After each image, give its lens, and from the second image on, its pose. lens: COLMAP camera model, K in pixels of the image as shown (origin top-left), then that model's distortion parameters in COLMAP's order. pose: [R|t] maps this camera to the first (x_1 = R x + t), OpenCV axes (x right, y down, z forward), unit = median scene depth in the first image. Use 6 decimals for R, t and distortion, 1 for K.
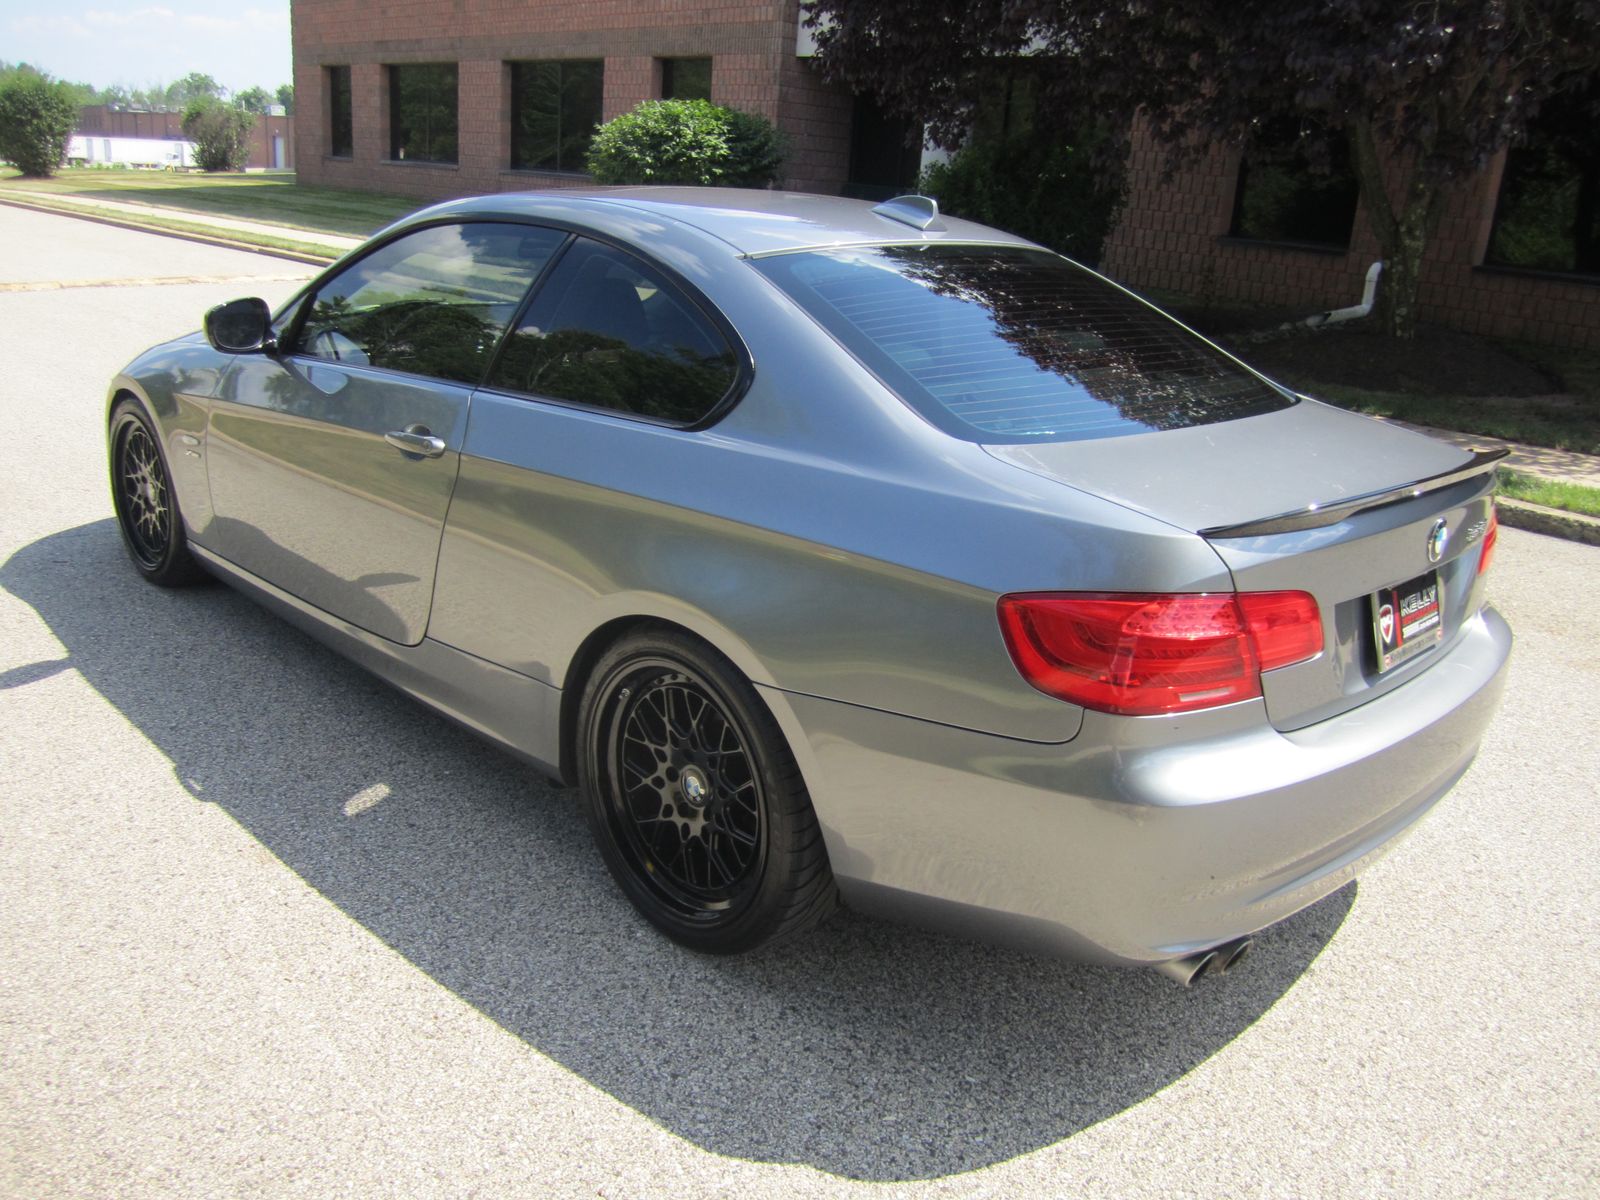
lens RADIAL K [[1332.8, 0, 806.1], [0, 1332.8, 615.6], [0, 0, 1]] dist [-0.068079, 0.025965]
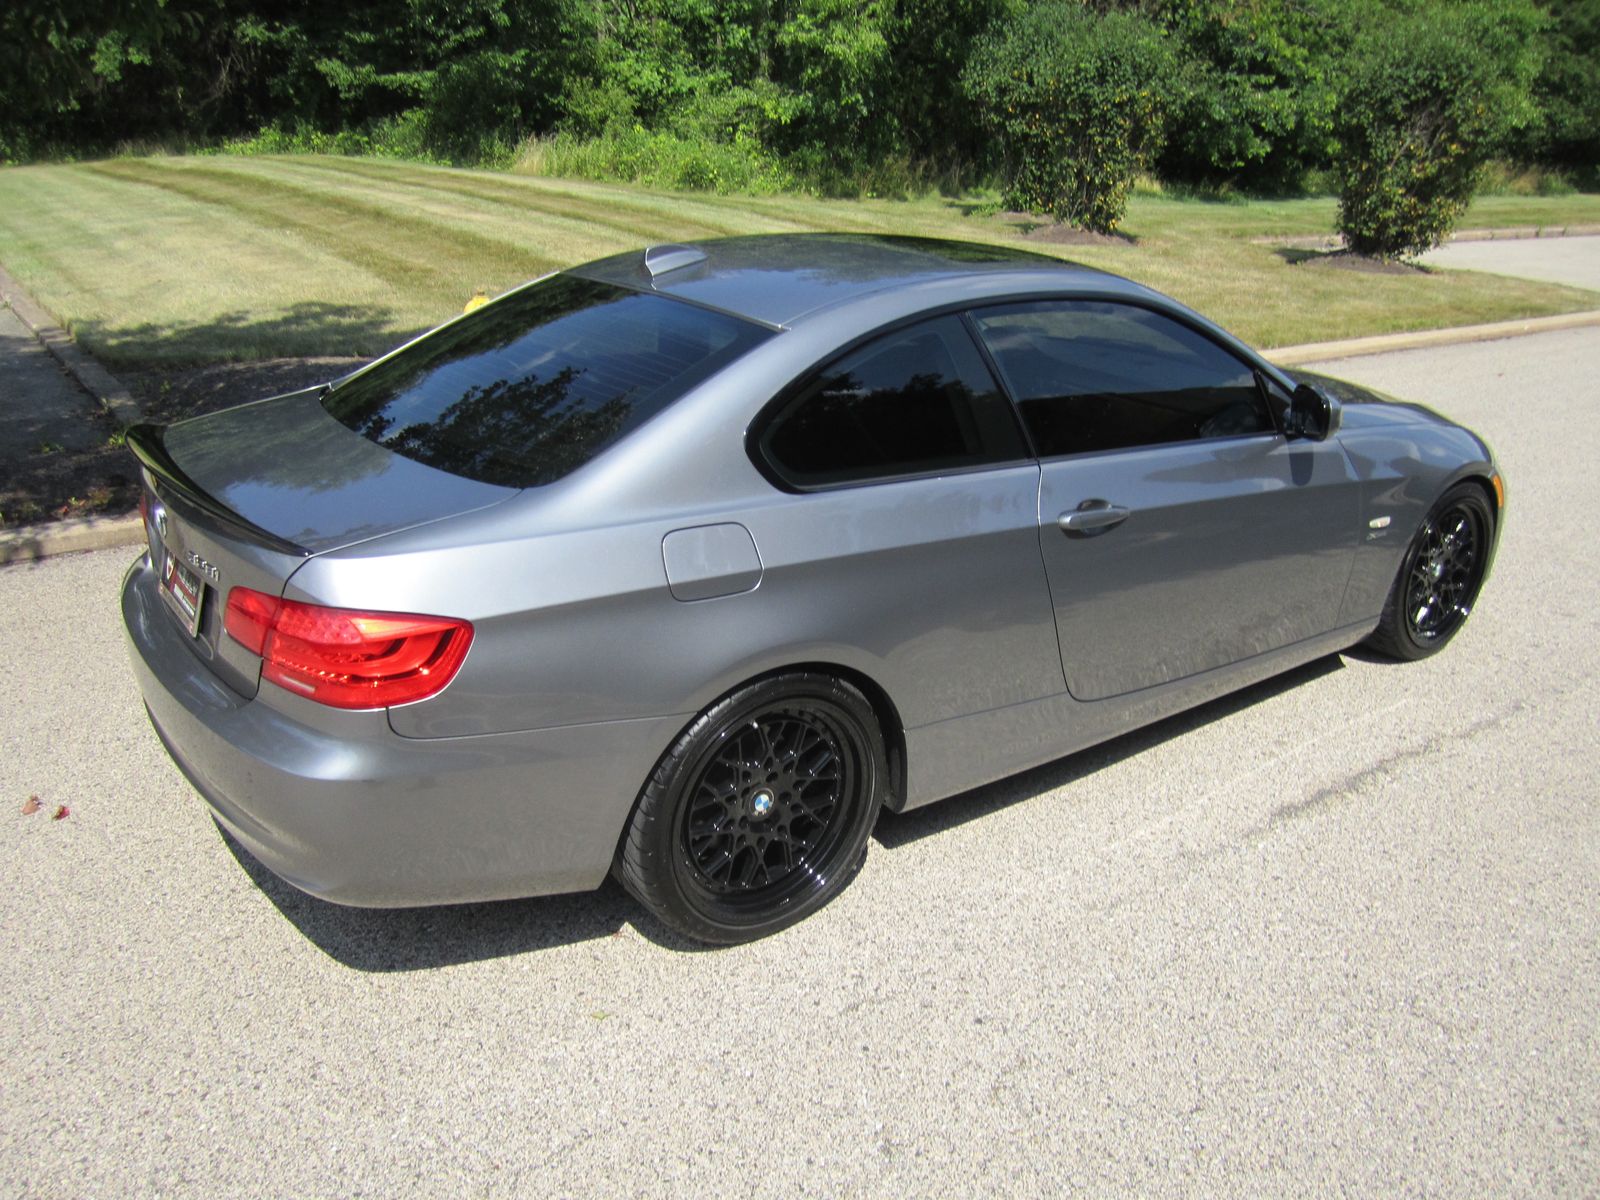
lens RADIAL K [[1332.8, 0, 788.2], [0, 1332.8, 619.4], [0, 0, 1]] dist [-0.068079, 0.025965]
pose [[-0.162901, 0.308516, -0.937167, 1.410546], [-0.342860, 0.872958, 0.346975, -0.542097], [0.925154, 0.377839, -0.036428, 1.468045]]
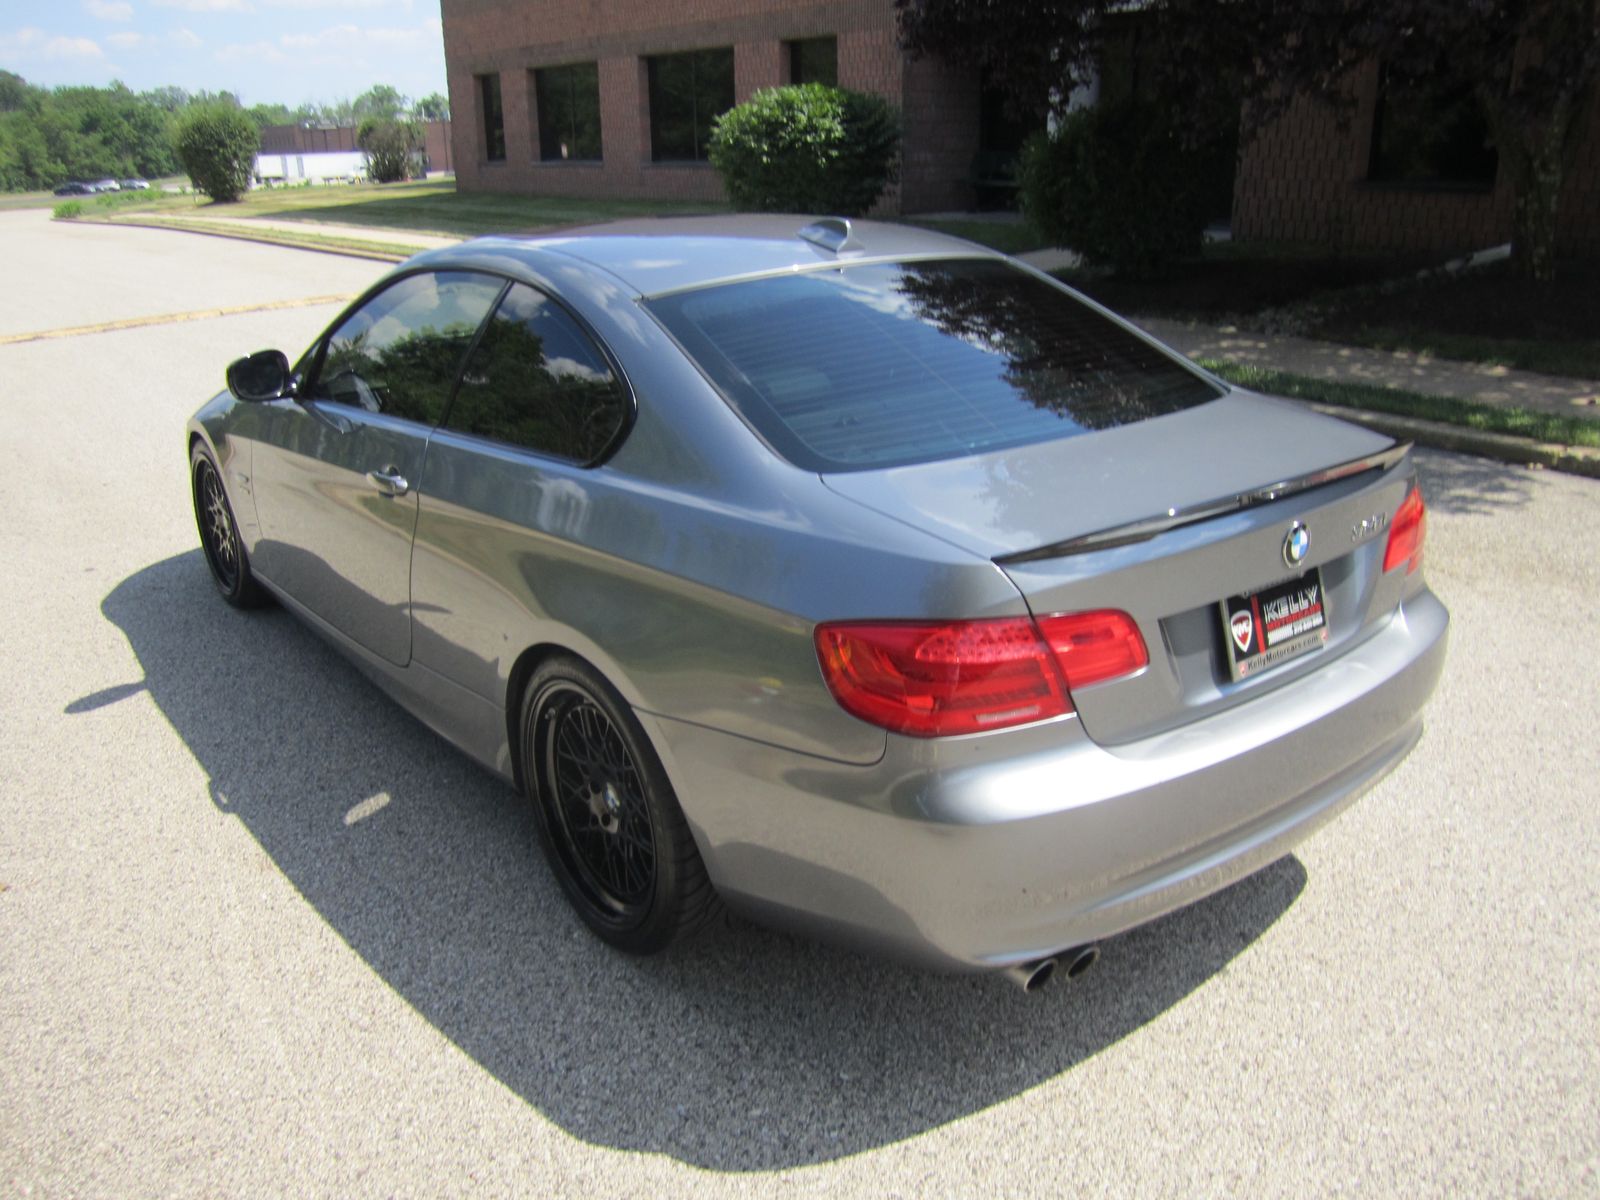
lens RADIAL K [[1332.8, 0, 807.3], [0, 1332.8, 621.3], [0, 0, 1]] dist [-0.068079, 0.025965]
pose [[0.989197, -0.035010, -0.142351, 0.232700], [0.038845, 0.998951, 0.024255, -0.034971], [0.141353, -0.029523, 0.989519, -0.034480]]
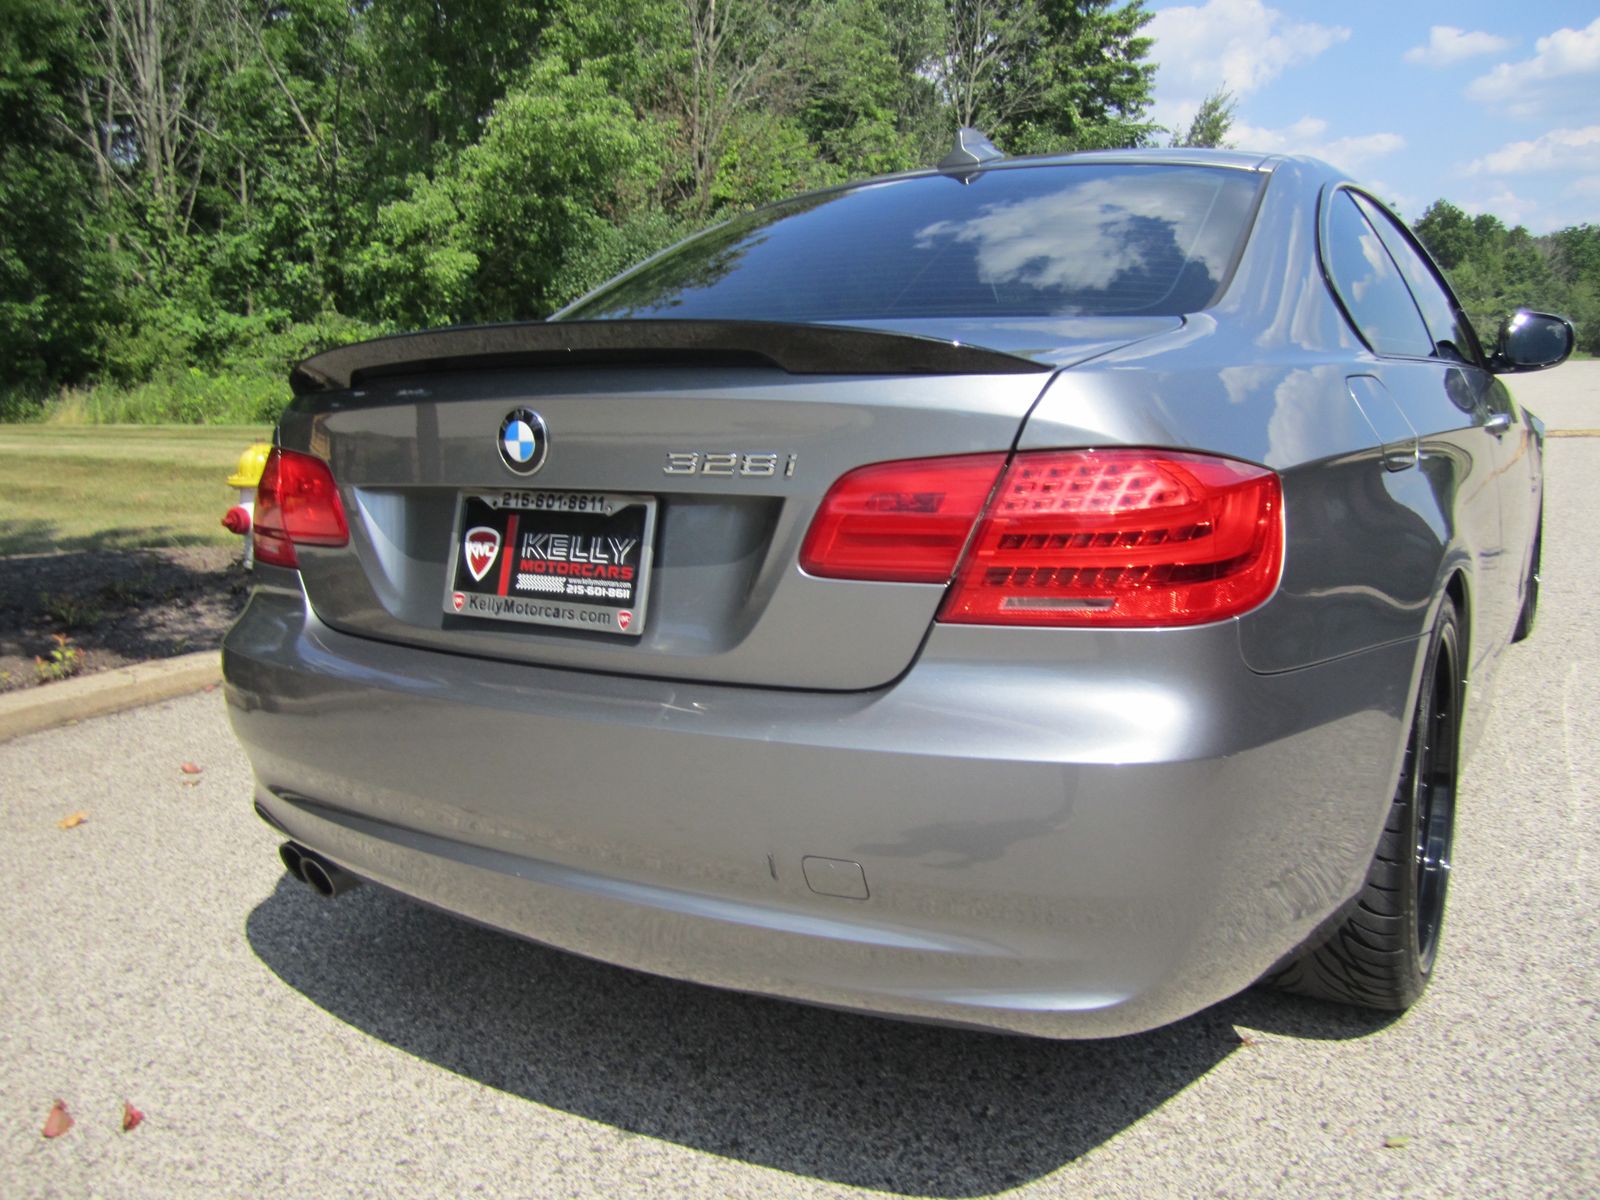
lens RADIAL K [[1332.8, 0, 787.0], [0, 1332.8, 603.2], [0, 0, 1]] dist [-0.068079, 0.025965]
pose [[0.207311, 0.113588, -0.971658, 1.067201], [-0.267711, 0.961909, 0.055330, -0.047482], [0.940932, 0.248653, 0.229823, 0.899945]]
